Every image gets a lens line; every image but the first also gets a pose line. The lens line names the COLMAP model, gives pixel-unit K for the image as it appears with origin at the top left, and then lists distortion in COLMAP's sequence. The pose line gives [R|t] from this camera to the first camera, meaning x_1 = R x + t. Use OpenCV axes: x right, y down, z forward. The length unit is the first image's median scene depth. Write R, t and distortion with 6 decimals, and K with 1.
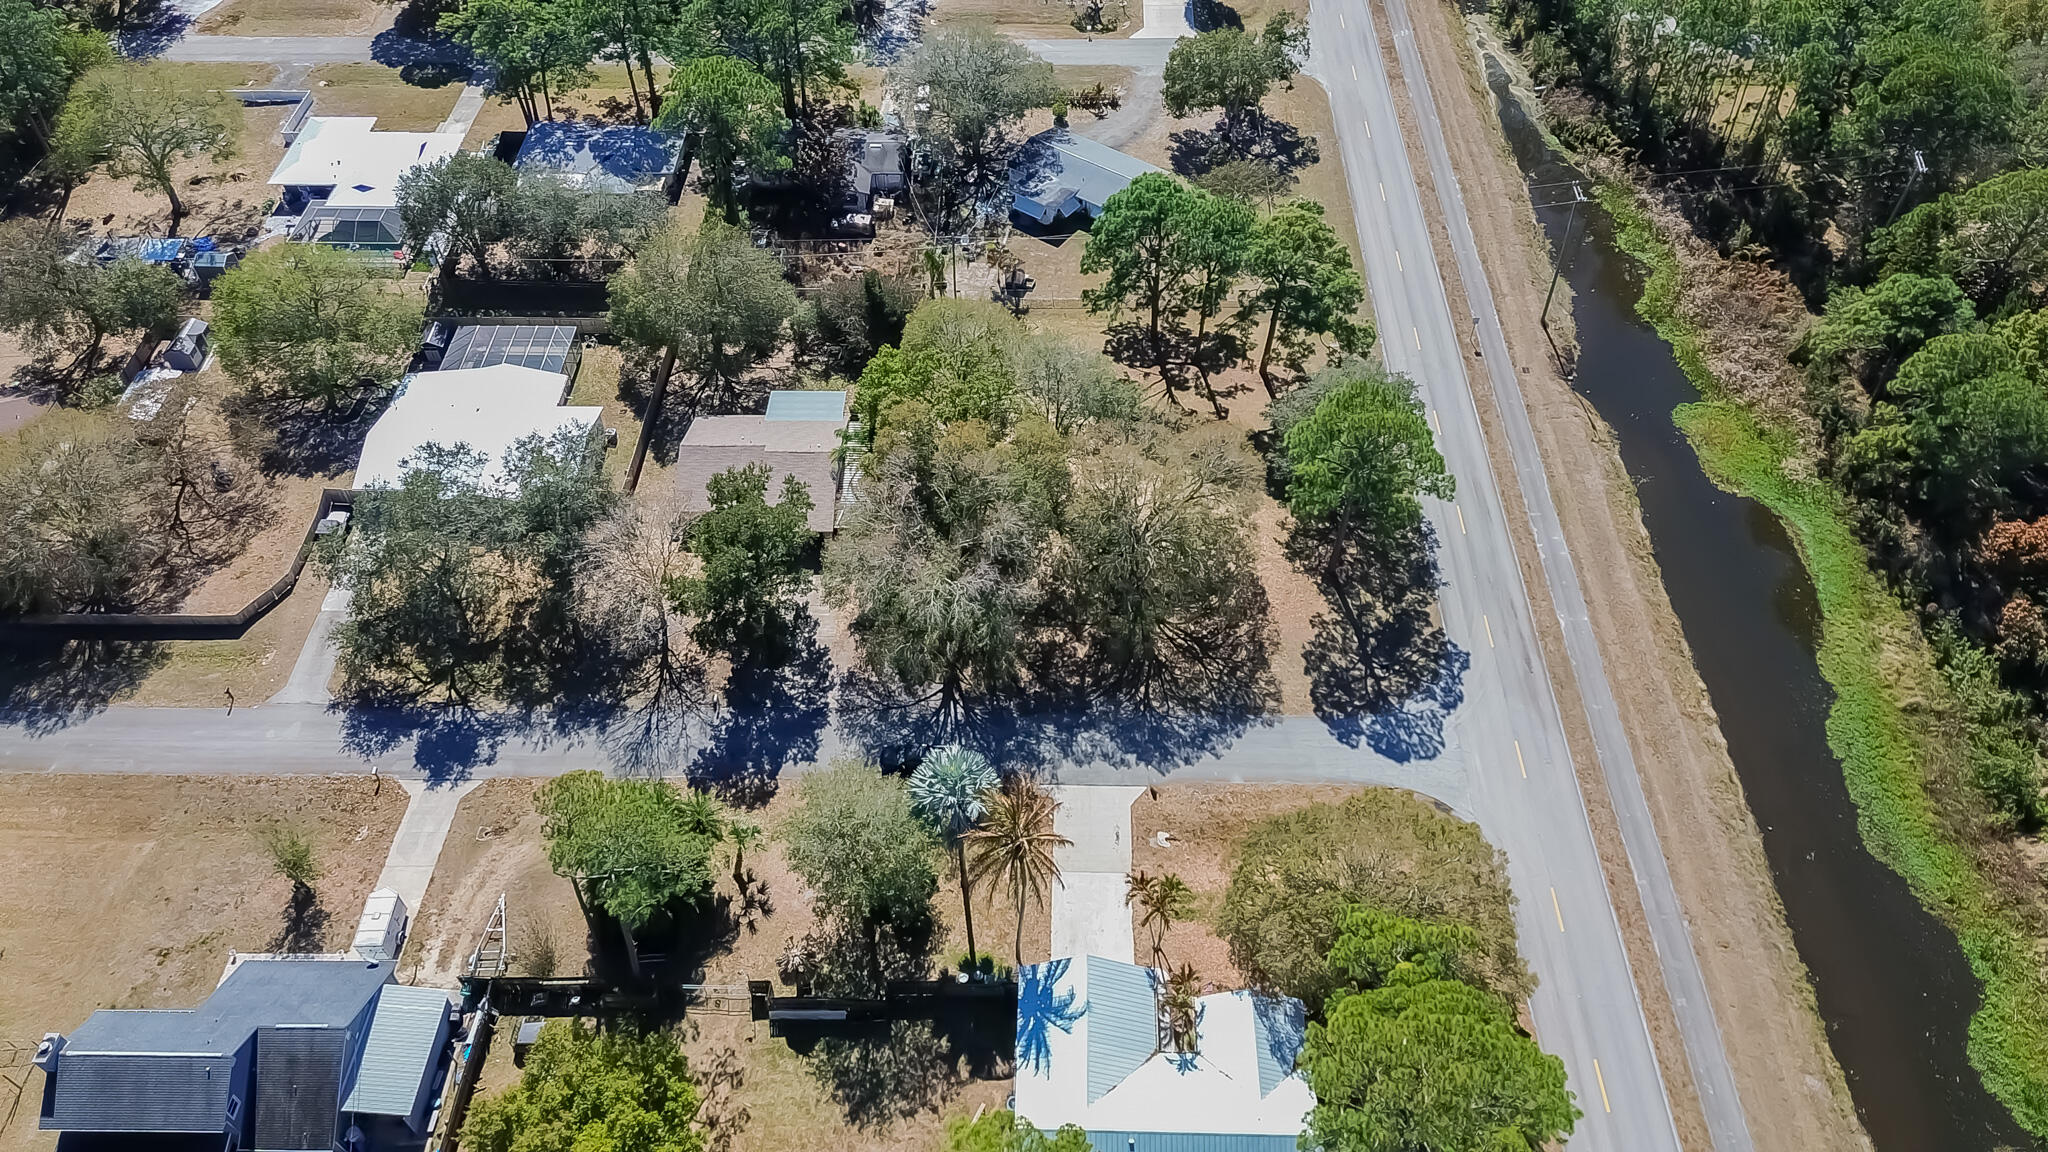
lens RADIAL K [[1523.3, 0, 1024.0], [0, 1523.3, 576.0], [0, 0, 1]] dist [0.055961, -0.004266]
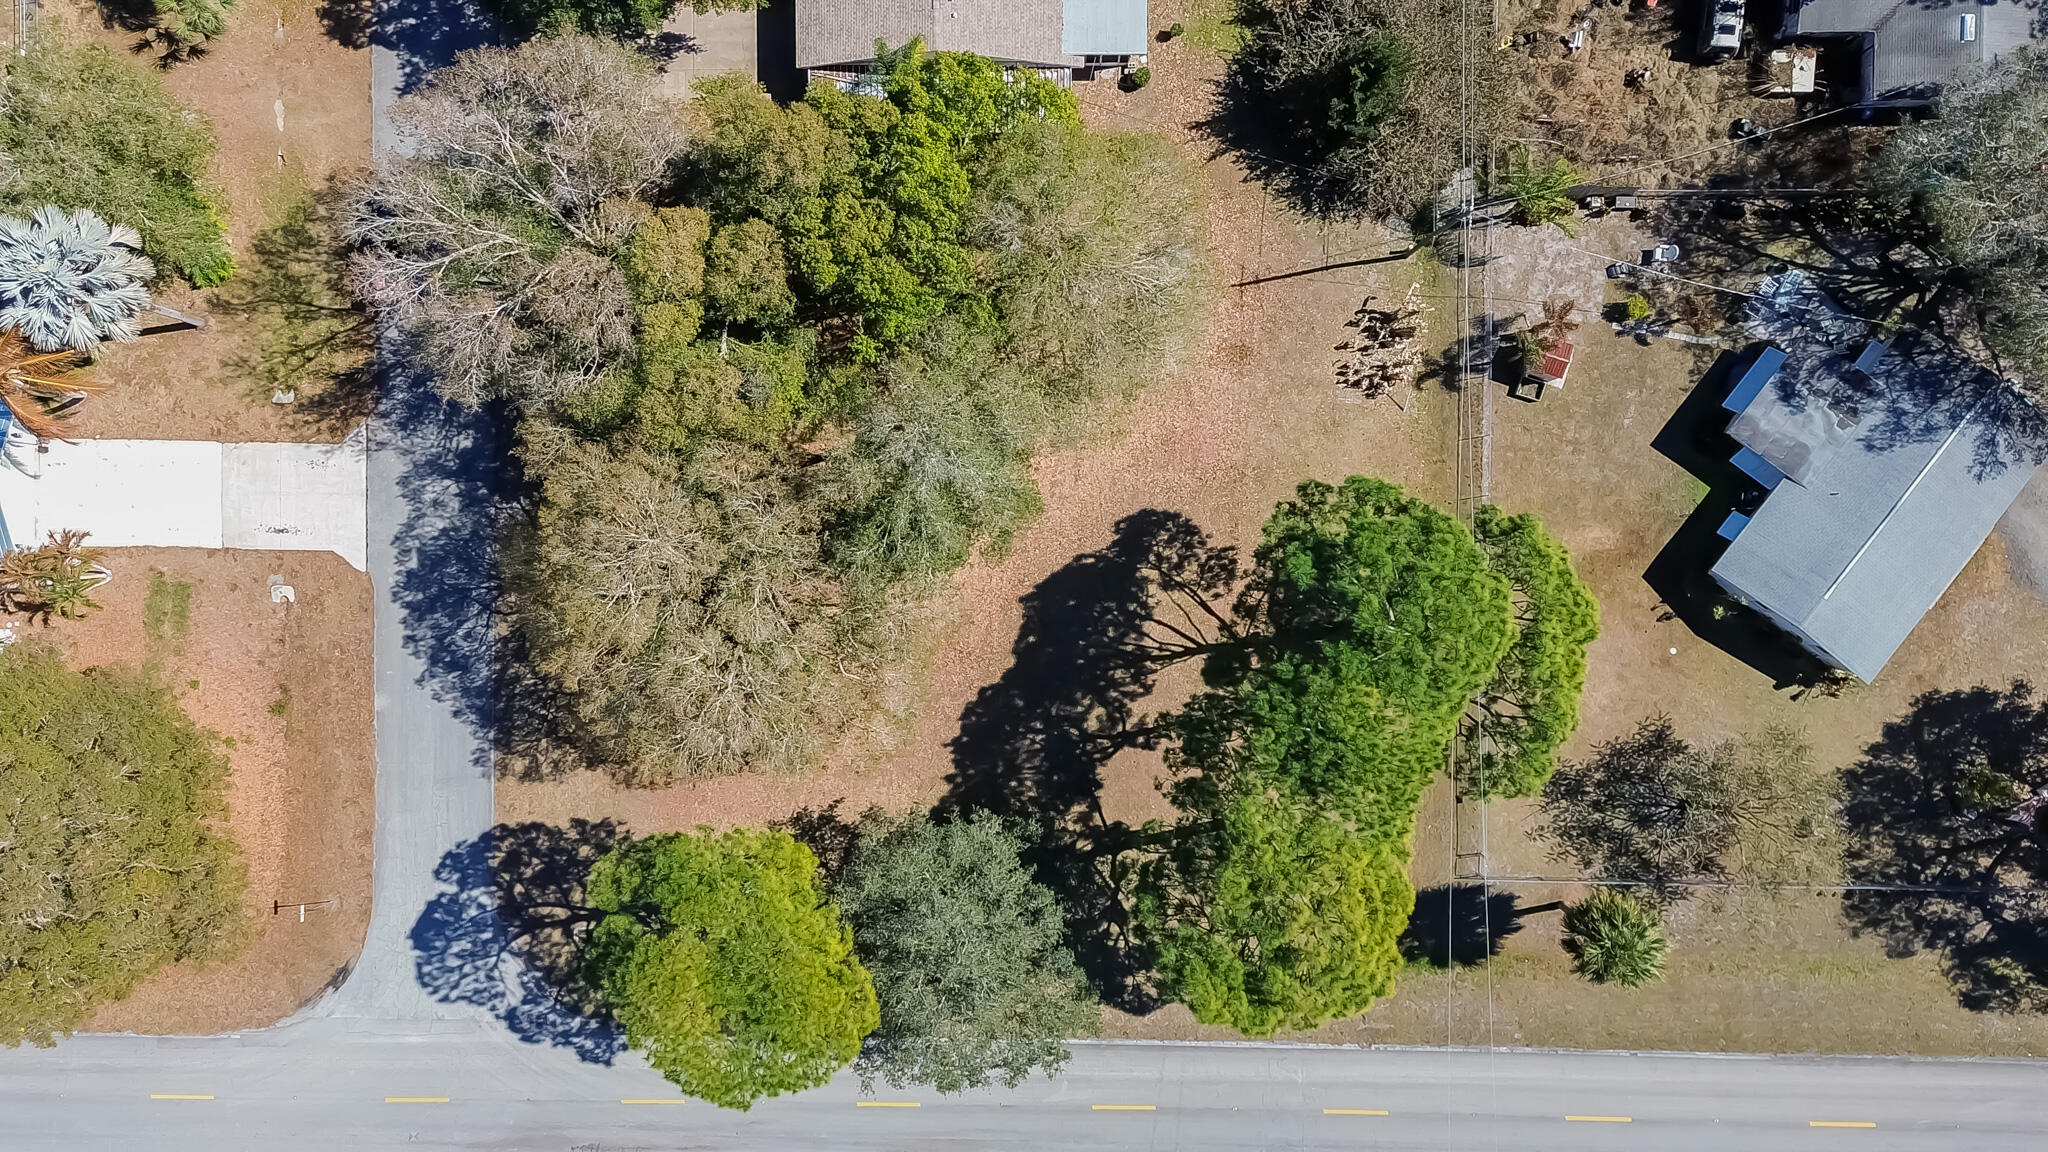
lens RADIAL K [[1523.3, 0, 1024.0], [0, 1523.3, 576.0], [0, 0, 1]] dist [0.055961, -0.004266]
pose [[0.018875, 0.999134, 0.037091, 0.055835], [-0.717719, -0.012287, 0.696224, -0.554563], [0.696077, -0.039762, 0.716866, 0.663362]]
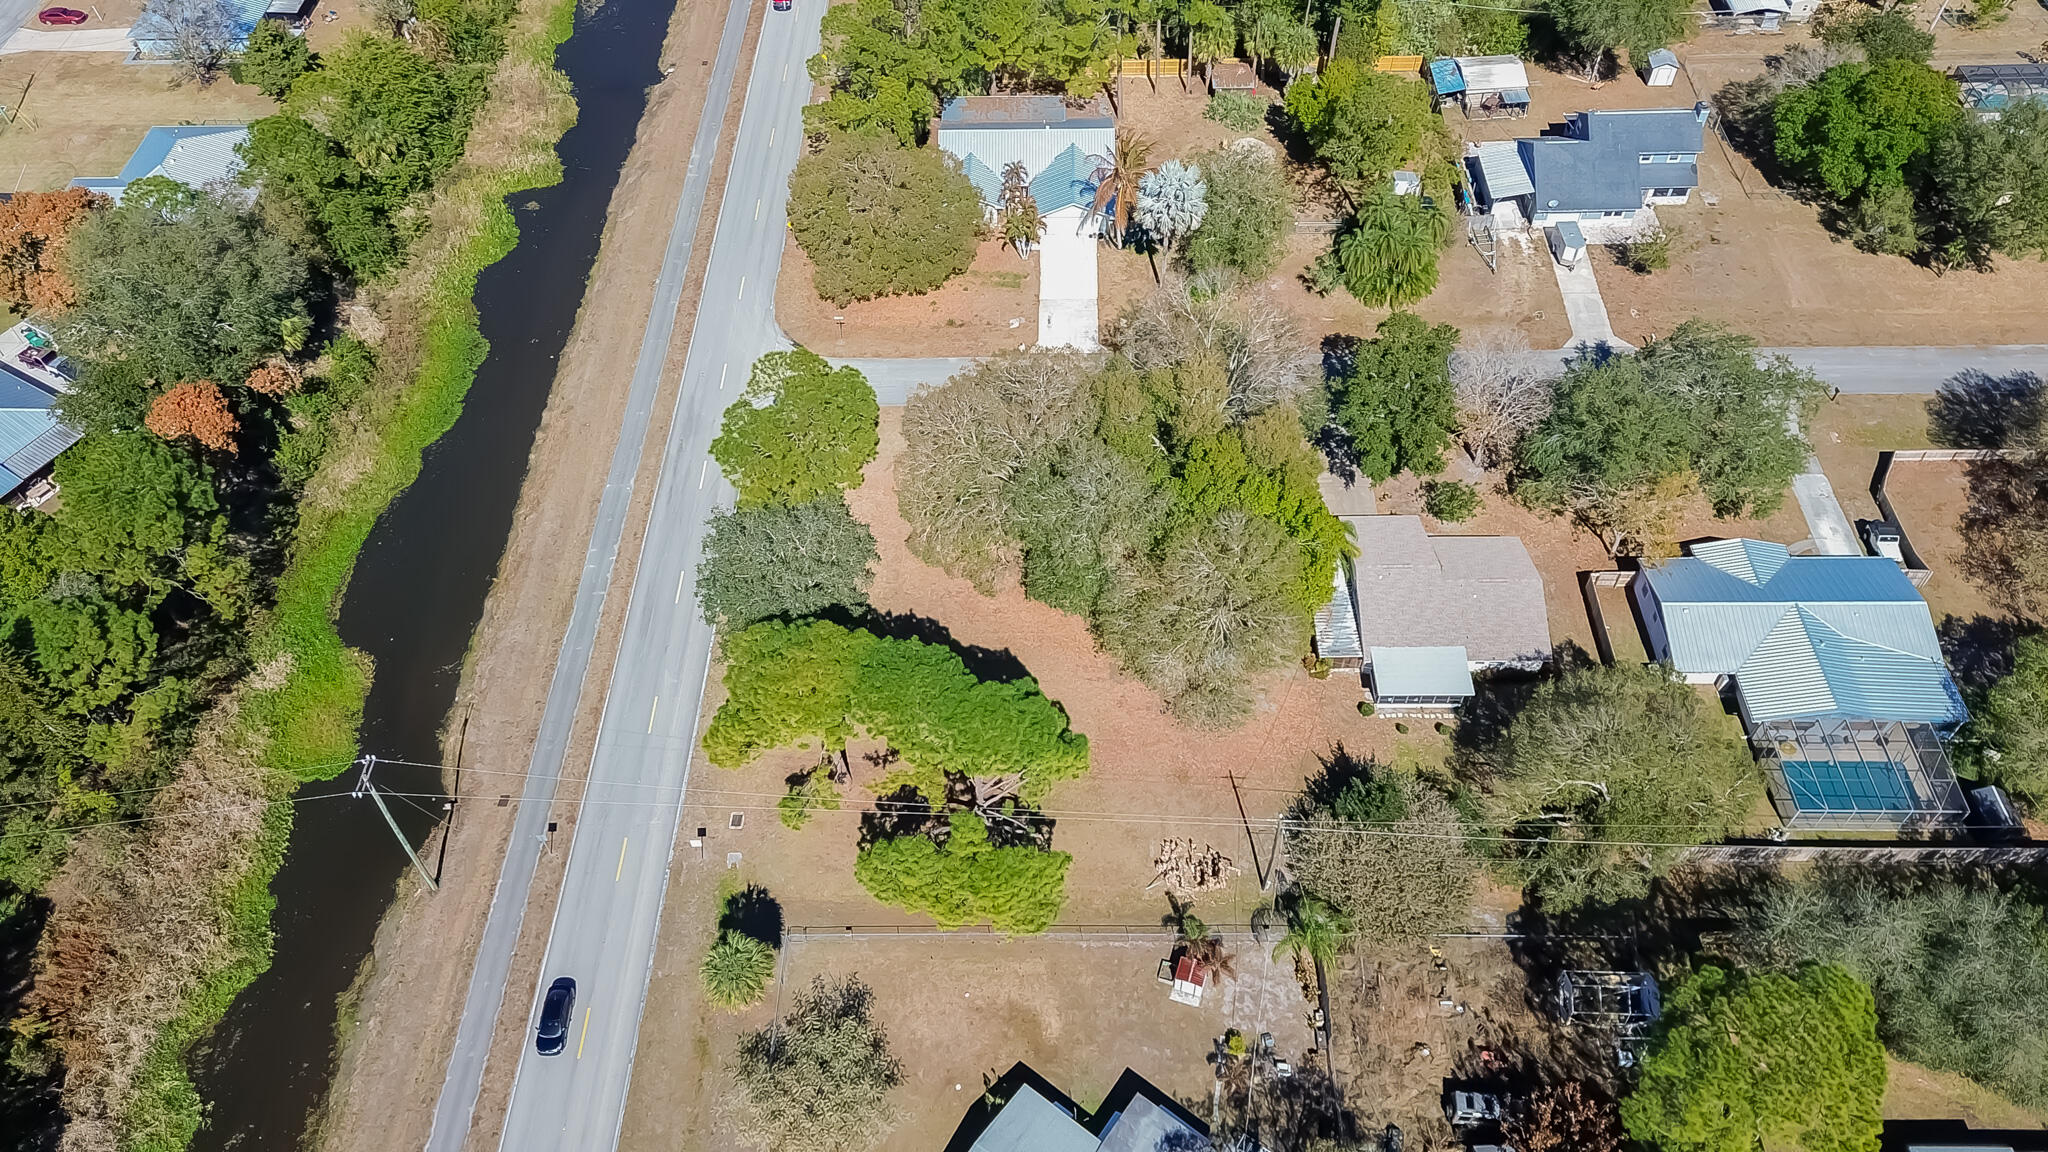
lens RADIAL K [[1523.3, 0, 1024.0], [0, 1523.3, 576.0], [0, 0, 1]] dist [0.055961, -0.004266]
pose [[-0.999370, 0.031554, 0.016261, 0.062342], [0.012681, -0.110499, 0.993795, -1.063906], [0.033155, 0.993375, 0.110029, 0.983797]]
